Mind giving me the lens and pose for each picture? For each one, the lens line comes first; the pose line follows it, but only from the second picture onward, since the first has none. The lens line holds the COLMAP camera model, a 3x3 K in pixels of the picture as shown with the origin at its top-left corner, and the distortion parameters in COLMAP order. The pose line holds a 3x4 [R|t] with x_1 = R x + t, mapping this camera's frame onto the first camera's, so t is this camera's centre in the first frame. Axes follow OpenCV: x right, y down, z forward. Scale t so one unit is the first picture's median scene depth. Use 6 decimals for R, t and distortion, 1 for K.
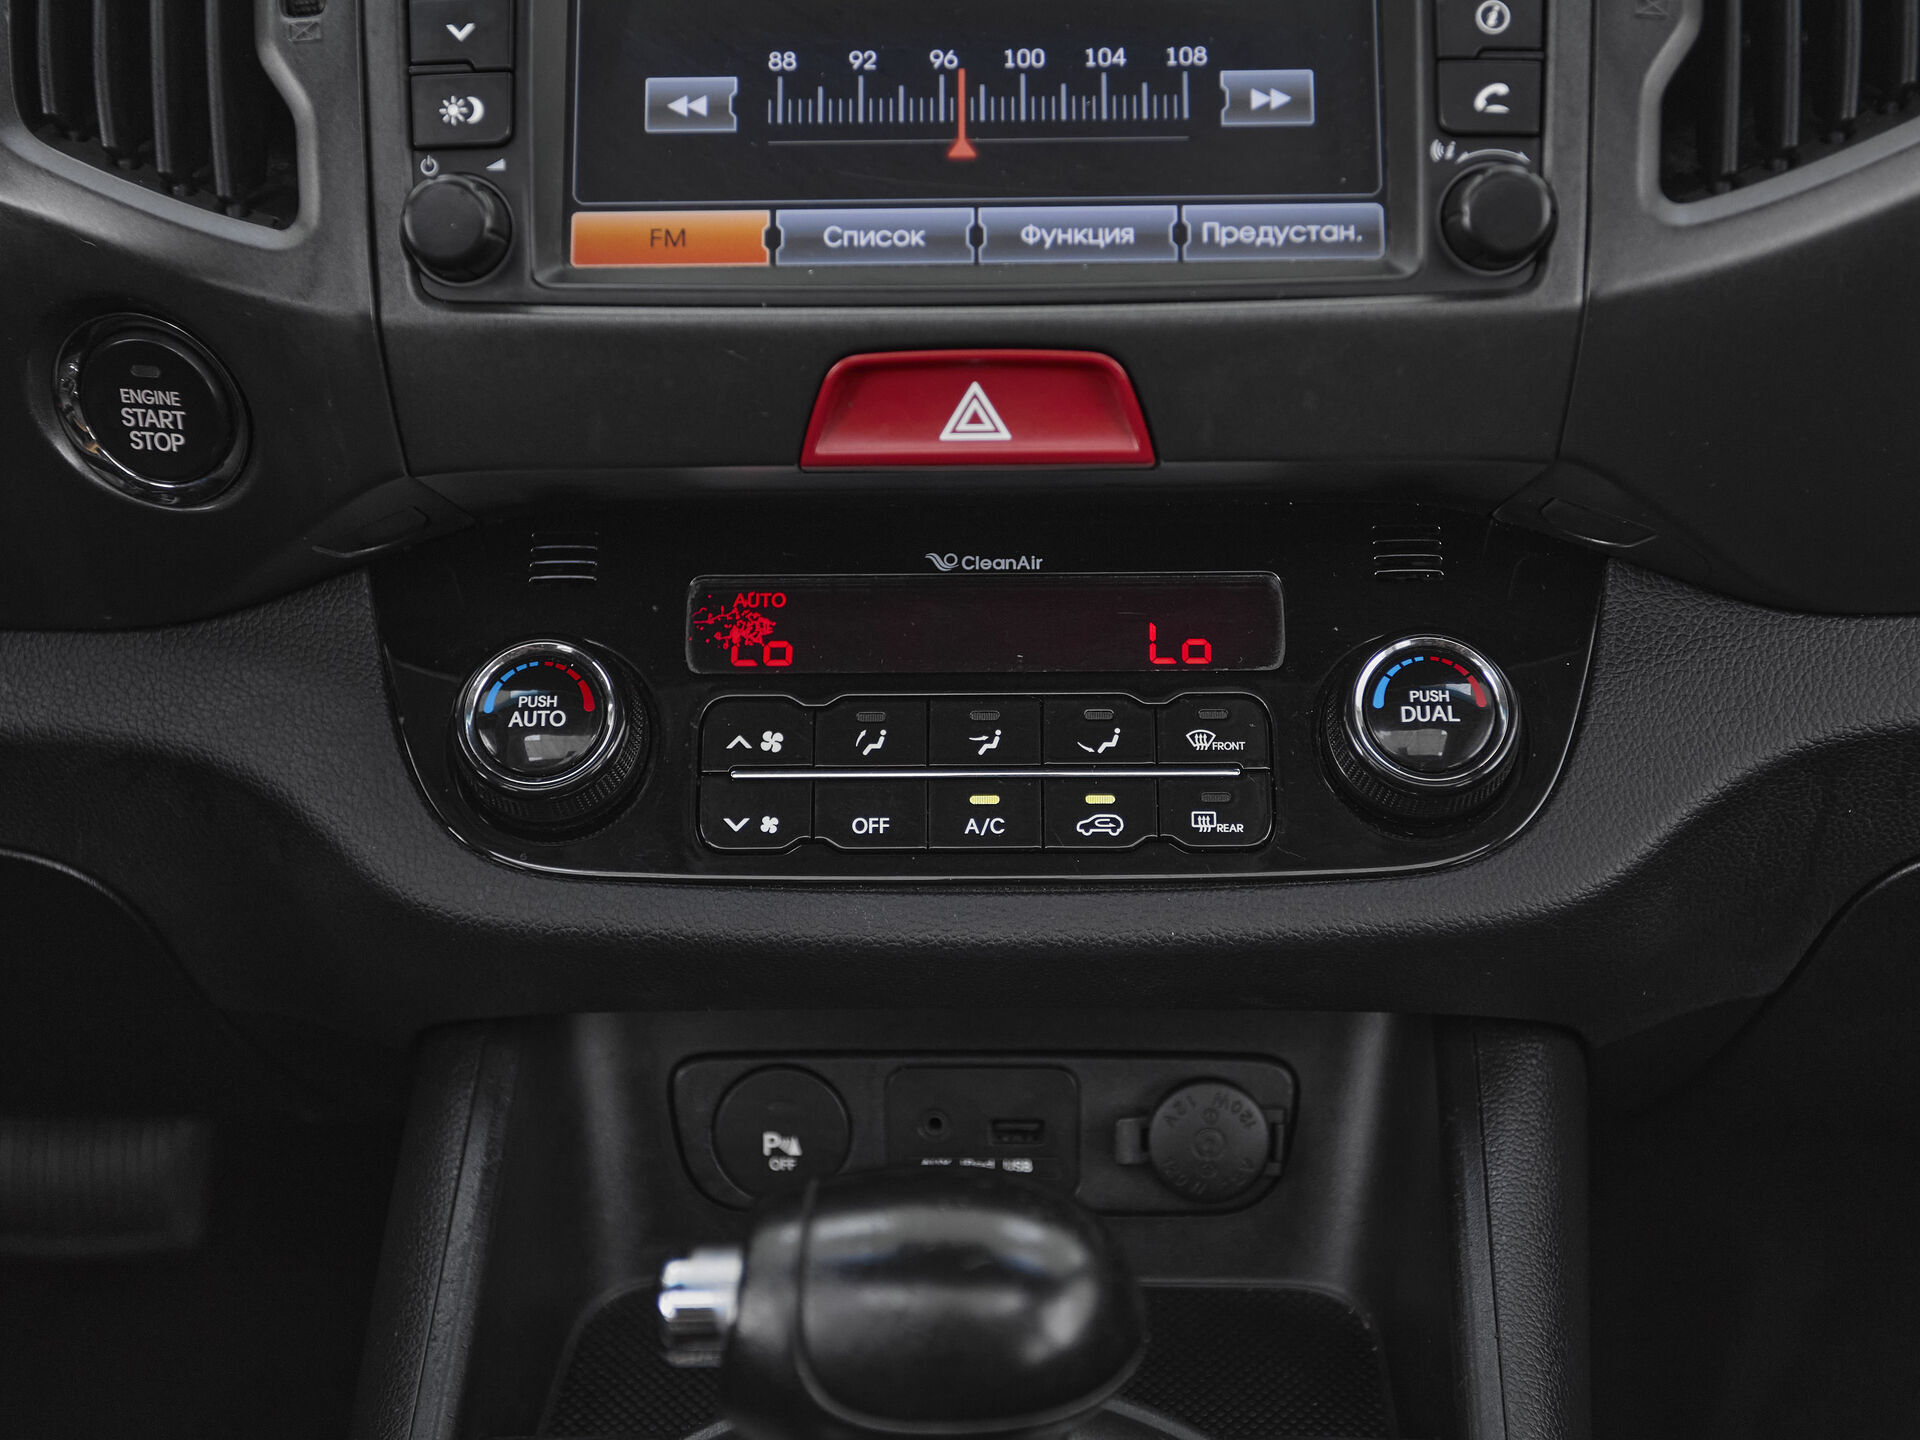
lens RADIAL K [[2374.9, 0, 945.3], [0, 2374.9, 687.0], [0, 0, 1]] dist [0.019514, 0.068210]
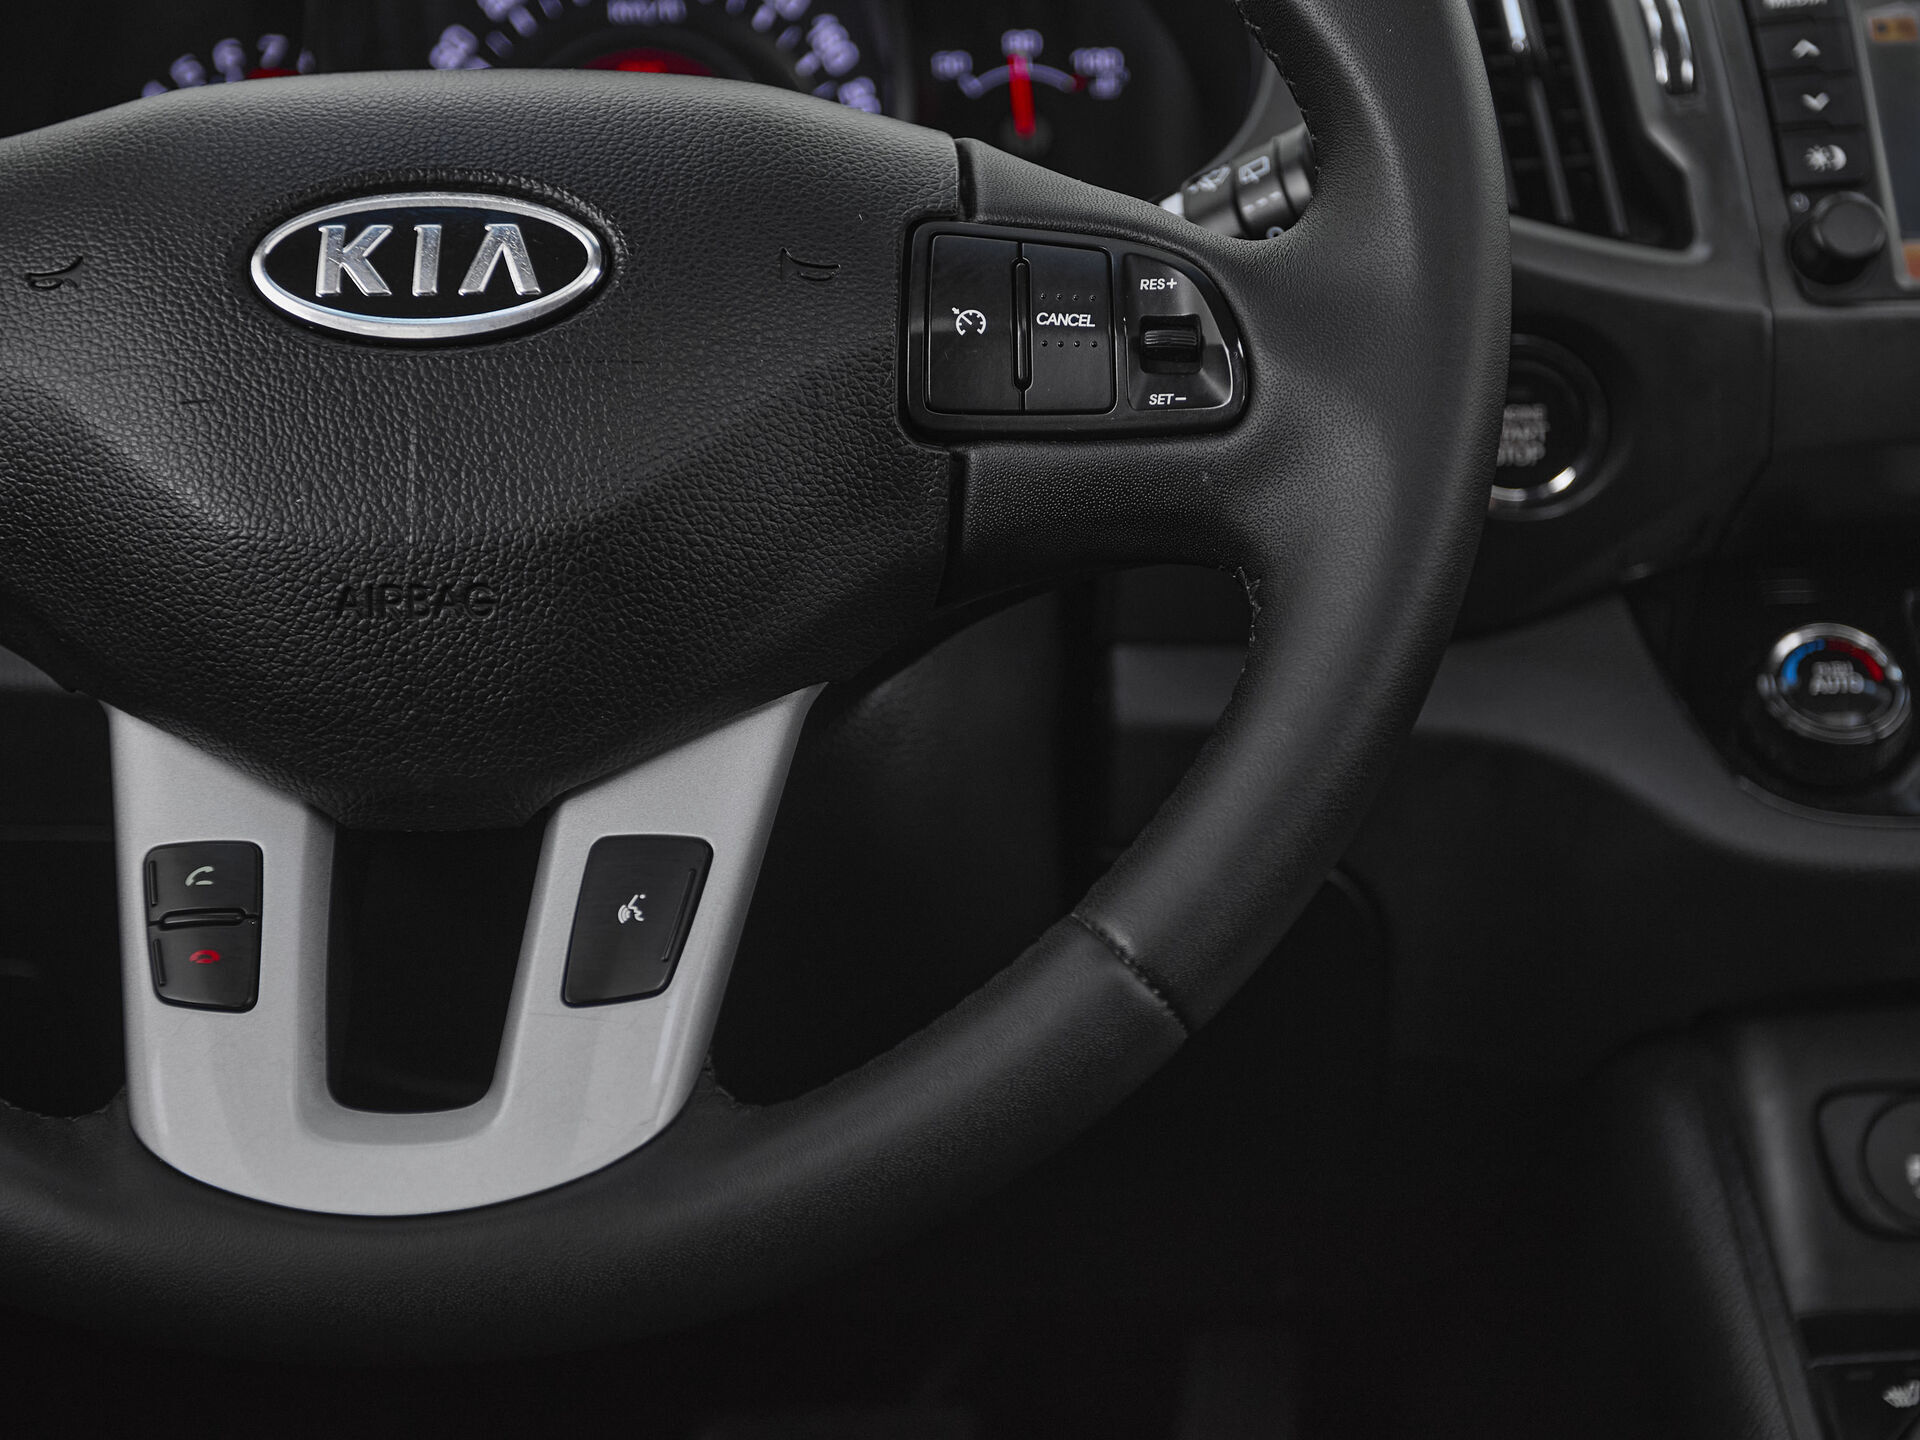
lens RADIAL K [[2786.3, 0, 1019.4], [0, 2786.3, 724.4], [0, 0, 1]] dist [0.020533, 0.062097]
pose [[0.999334, -0.017522, 0.032006, -0.657476], [0.024995, 0.967766, -0.250607, 0.389641], [-0.026583, 0.251240, 0.967560, -0.321149]]
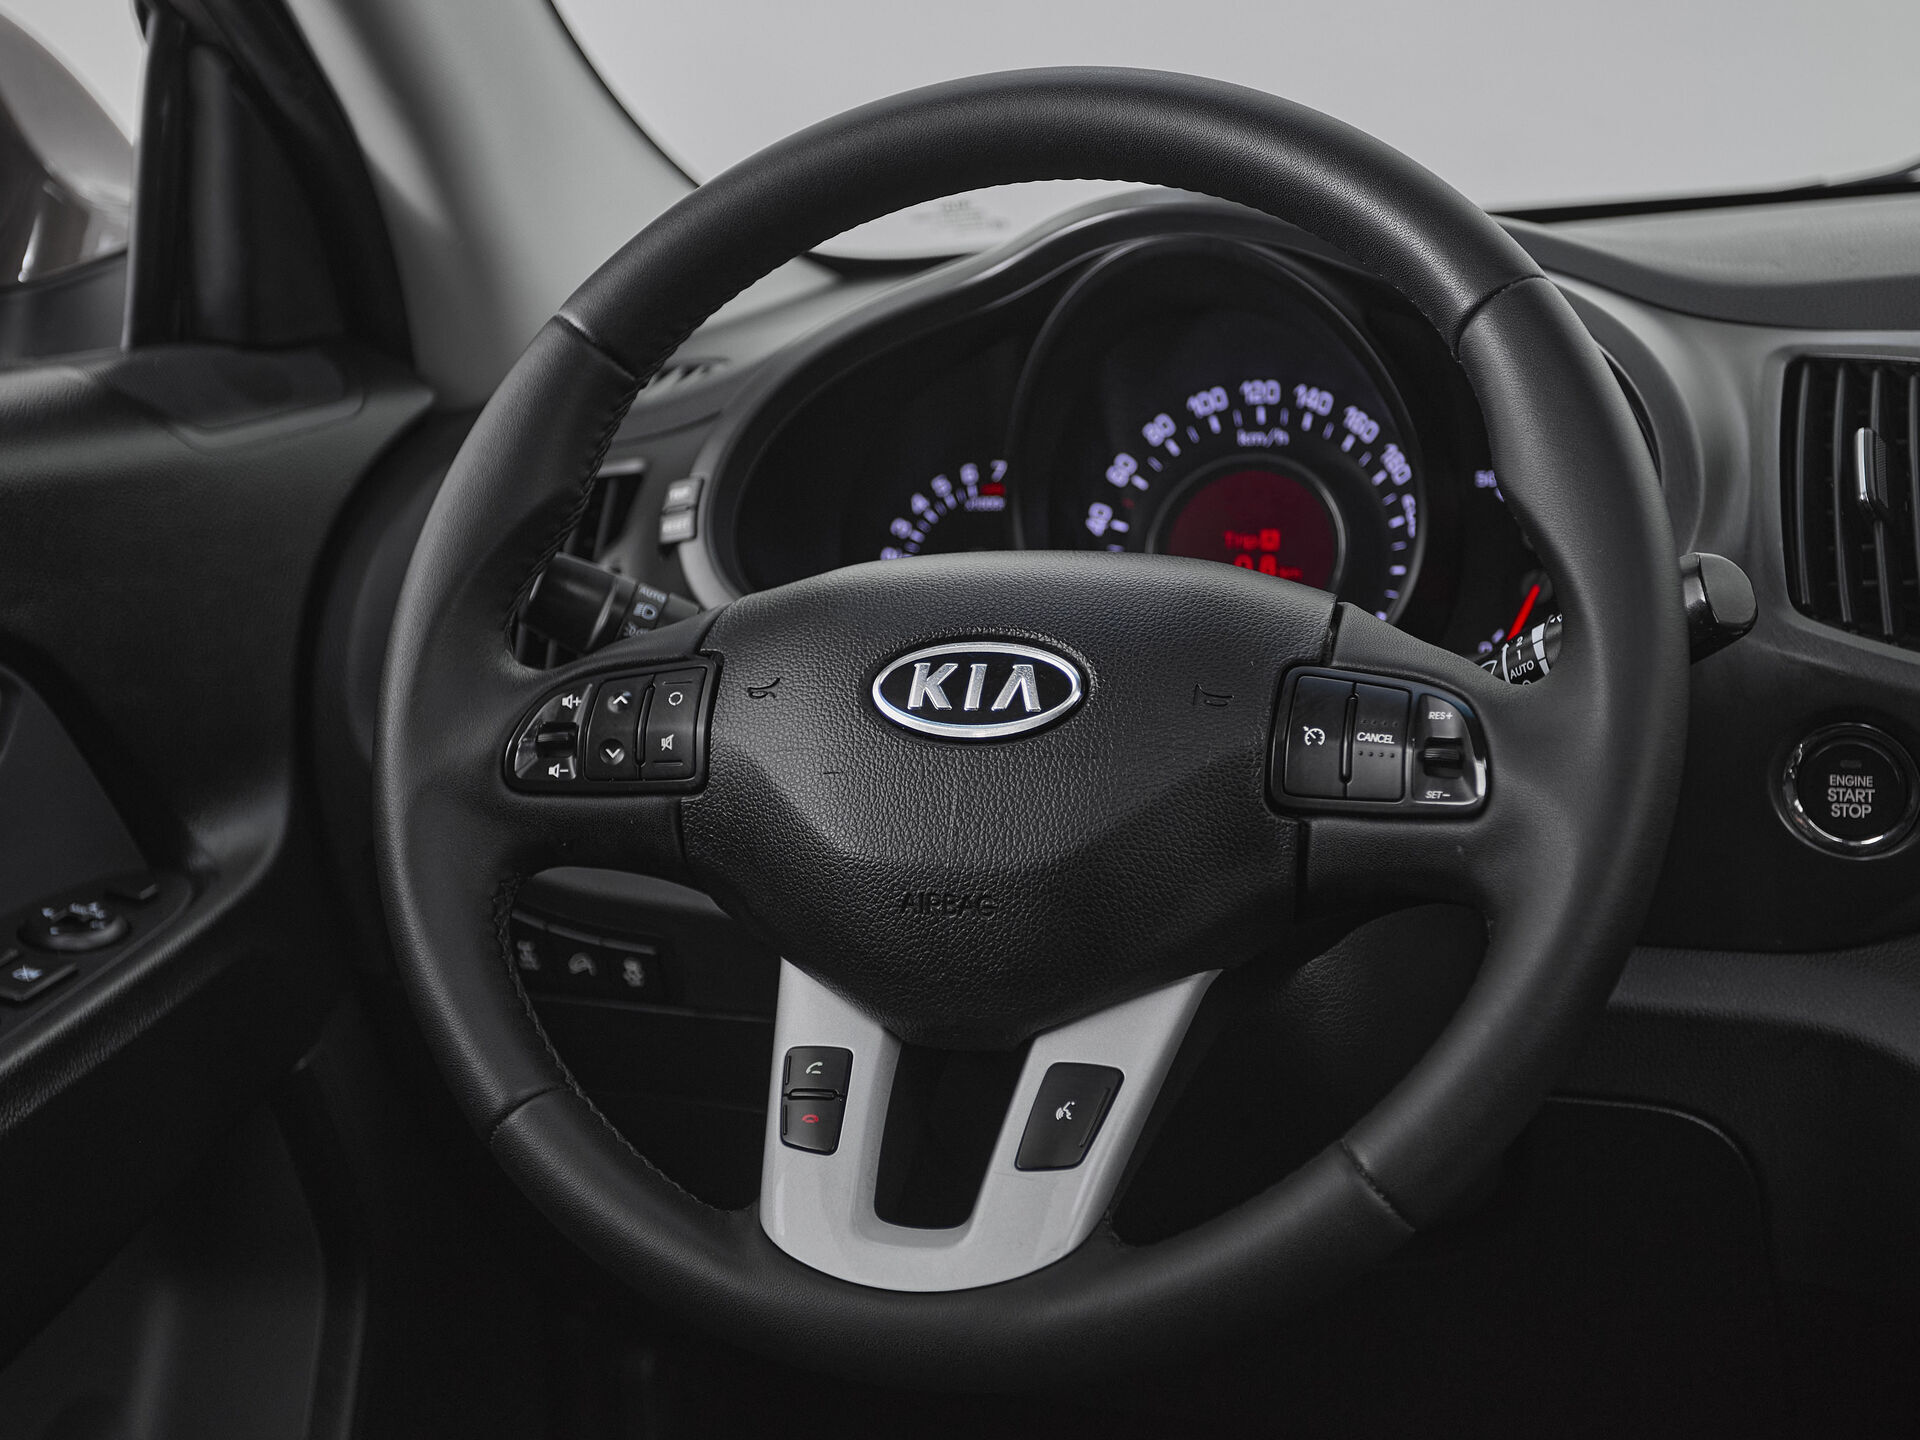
lens RADIAL K [[2702.5, 0, 960.0], [0, 2702.5, 720.0], [0, 0, 1]] dist [0.038759, -0.012804]
pose [[0.948119, 0.017423, -0.317437, -0.337940], [-0.118626, 0.945771, -0.302399, 0.458536], [0.294954, 0.324367, 0.898770, -0.789818]]
